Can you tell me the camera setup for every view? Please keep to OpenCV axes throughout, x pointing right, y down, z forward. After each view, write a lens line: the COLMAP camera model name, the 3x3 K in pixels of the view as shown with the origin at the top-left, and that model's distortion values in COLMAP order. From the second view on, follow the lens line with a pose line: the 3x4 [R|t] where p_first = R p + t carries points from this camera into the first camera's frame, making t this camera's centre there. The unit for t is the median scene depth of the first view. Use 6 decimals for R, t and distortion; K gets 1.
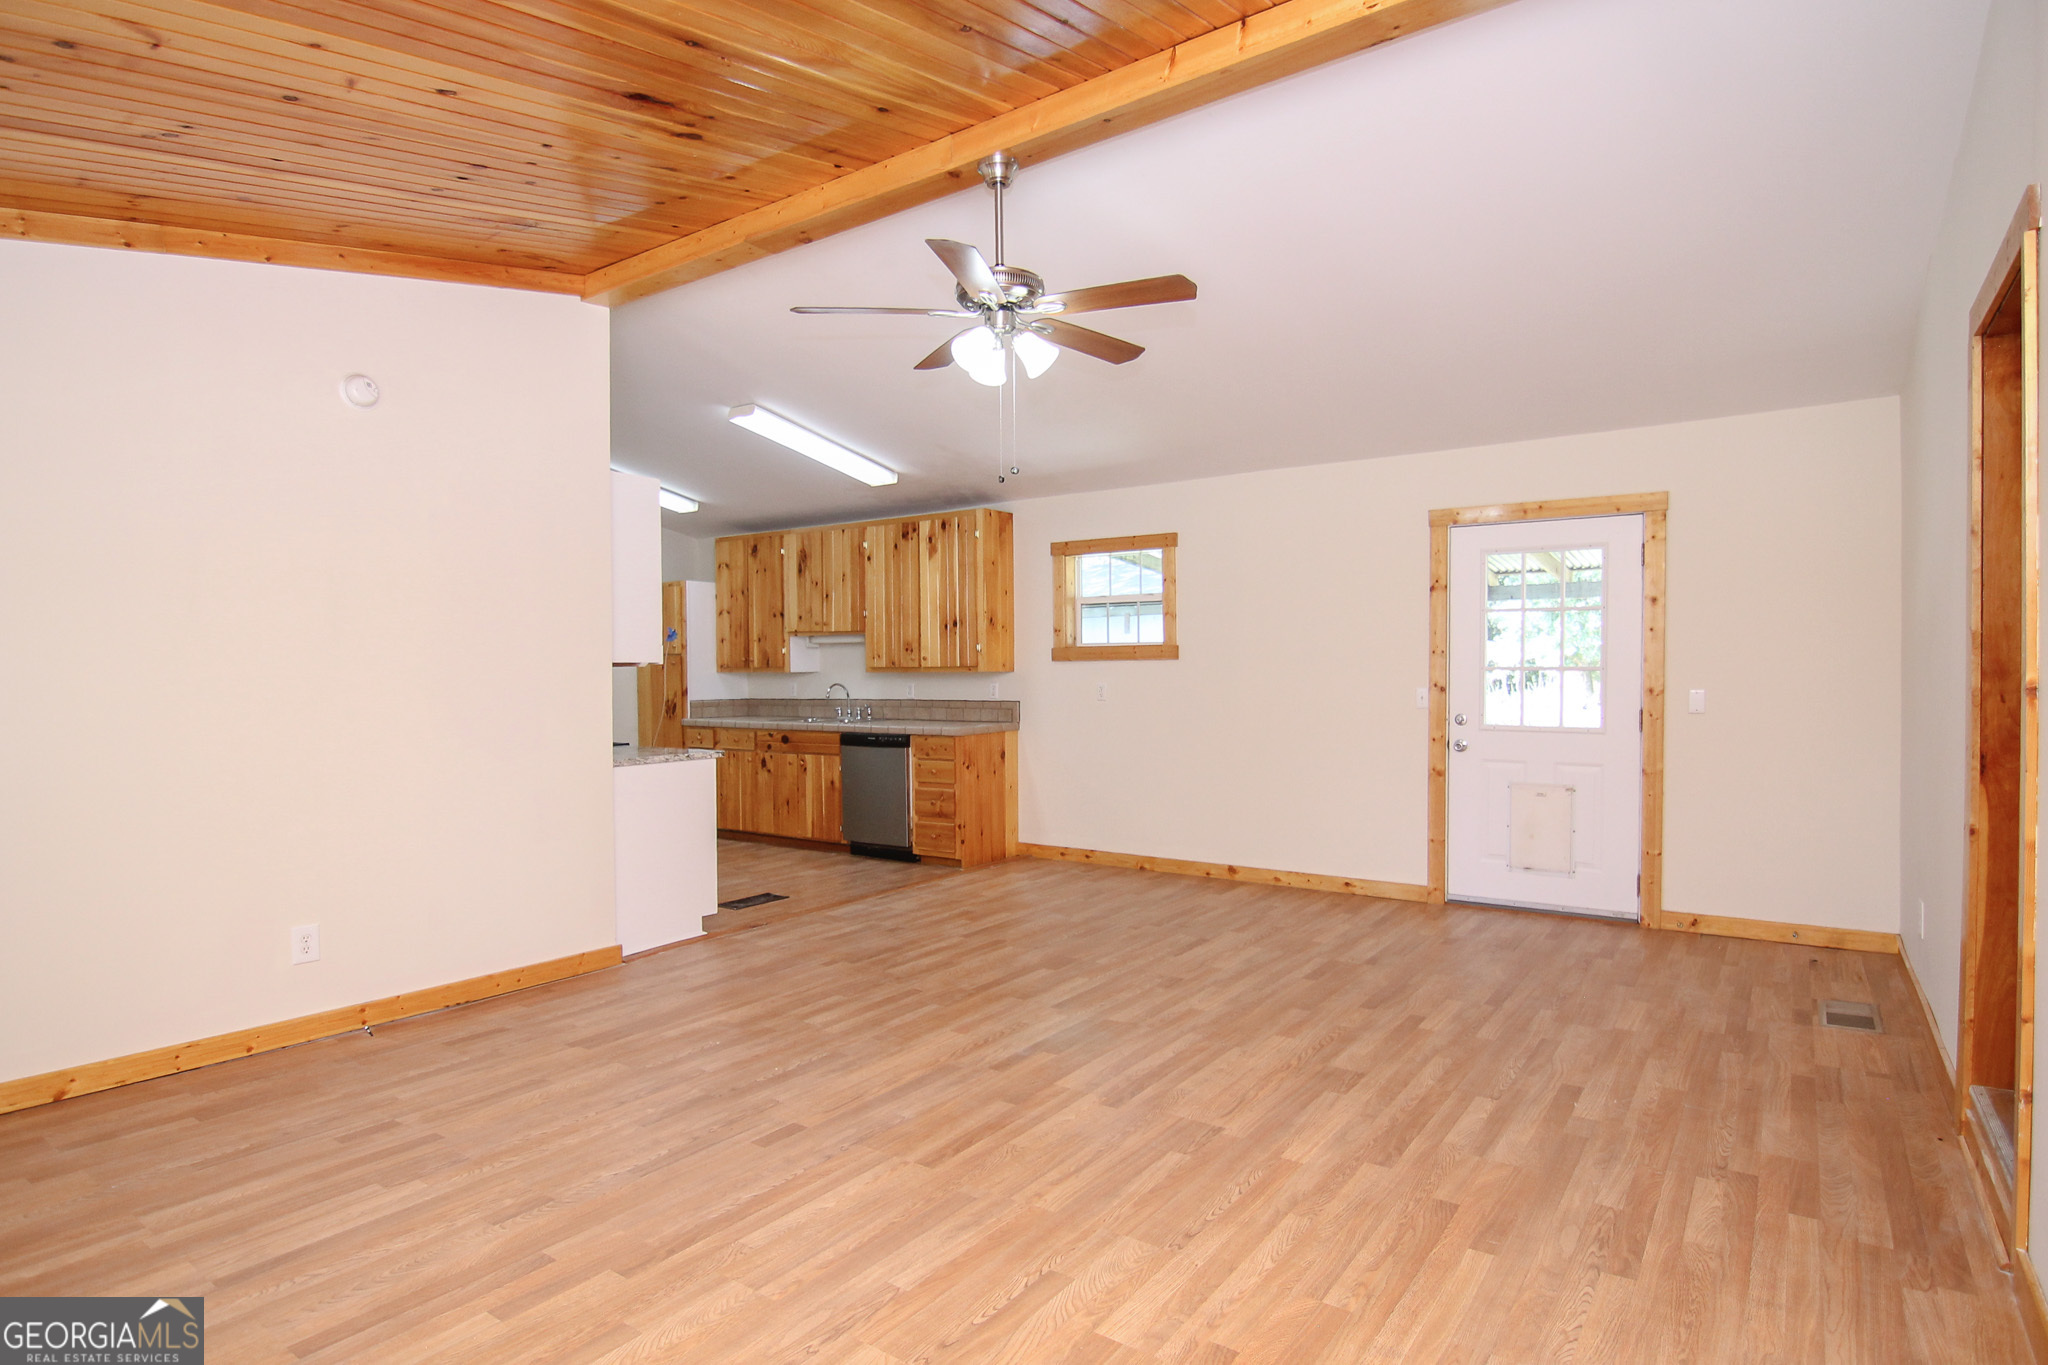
lens RADIAL K [[1074.7, 0, 1024.8], [0, 1074.7, 691.0], [0, 0, 1]] dist [-0.001153, -0.011068]
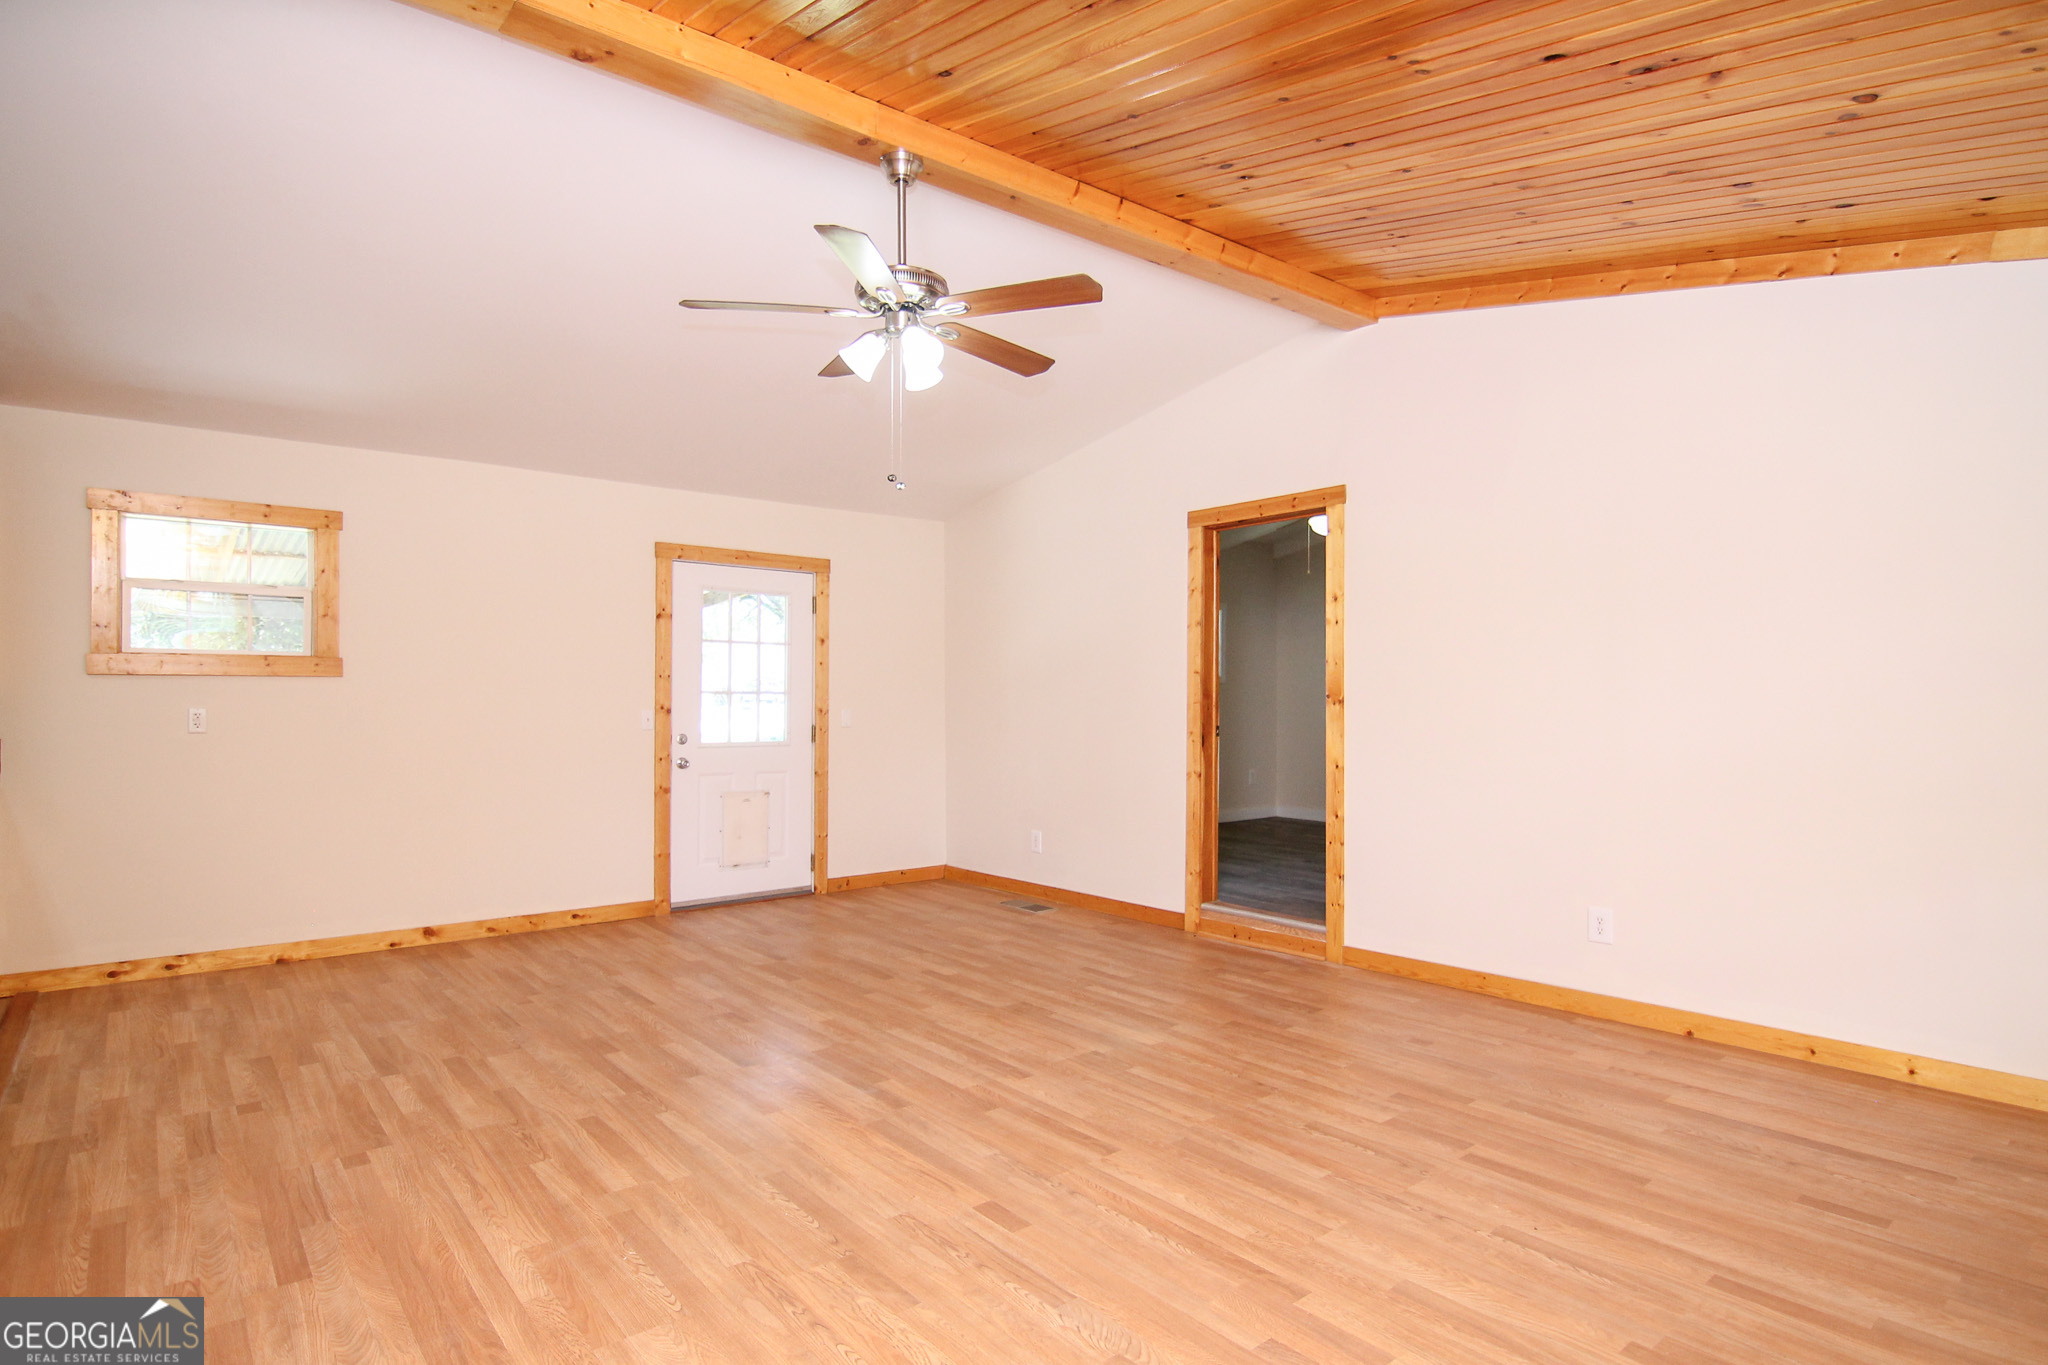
lens RADIAL K [[1074.7, 0, 1011.5], [0, 1074.7, 696.6], [0, 0, 1]] dist [-0.001153, -0.011068]
pose [[0.268376, 0.007256, 0.963287, -0.628176], [0.016876, 0.999783, -0.012232, 0.003293], [-0.963167, 0.019539, 0.268195, 0.444311]]
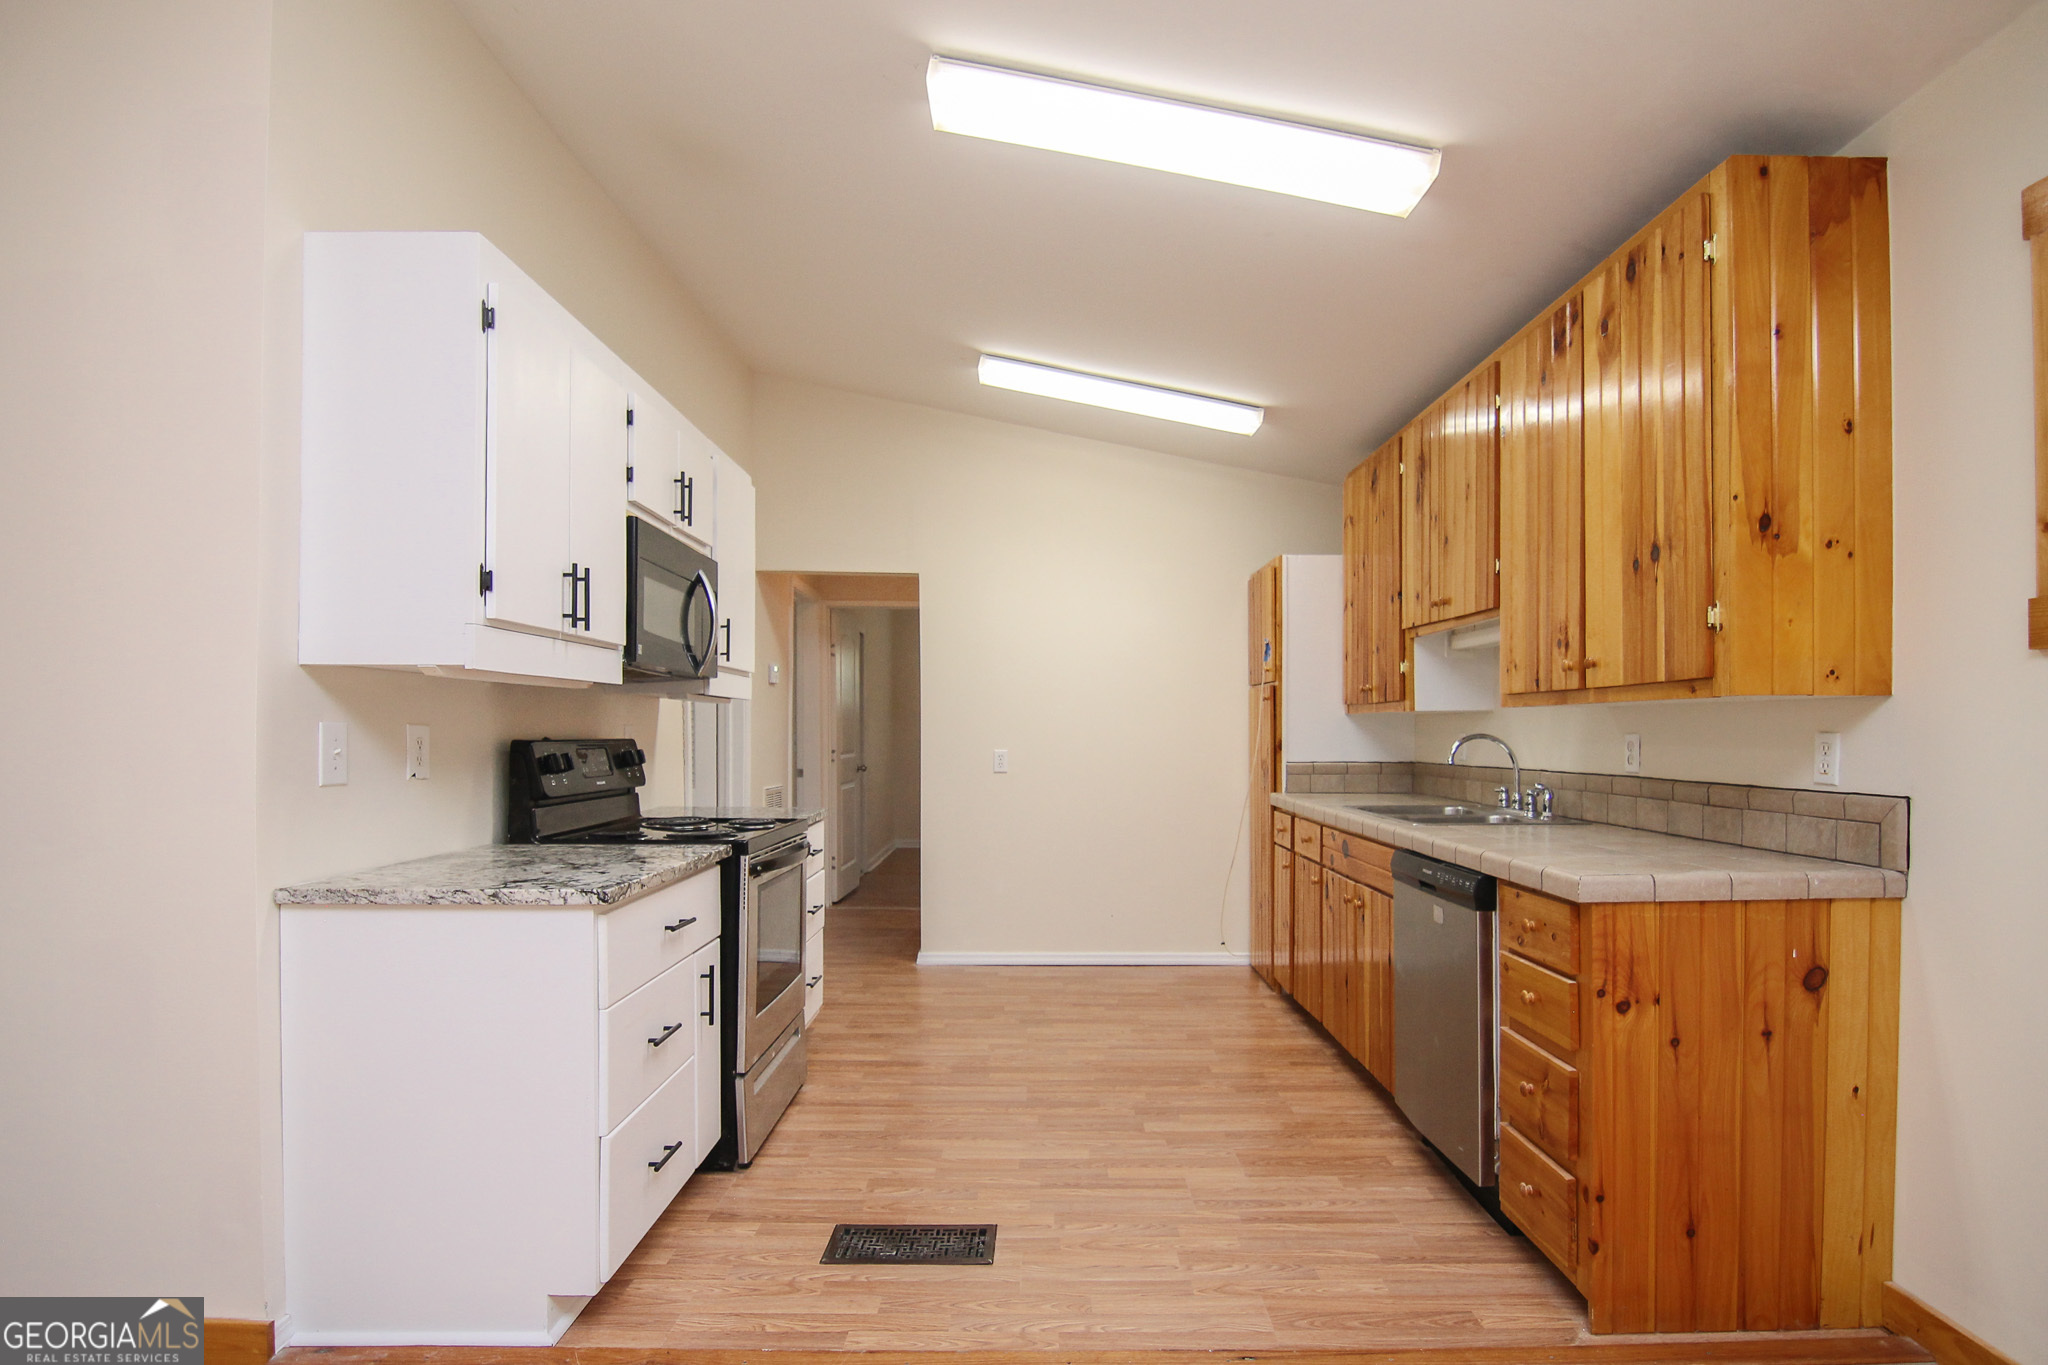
lens RADIAL K [[1074.7, 0, 1052.6], [0, 1074.7, 729.4], [0, 0, 1]] dist [-0.001153, -0.011068]
pose [[0.585015, 0.008505, -0.810978, 0.137003], [-0.025530, 0.999643, -0.007933, -0.001024], [0.810620, 0.025345, 0.585024, 0.957688]]
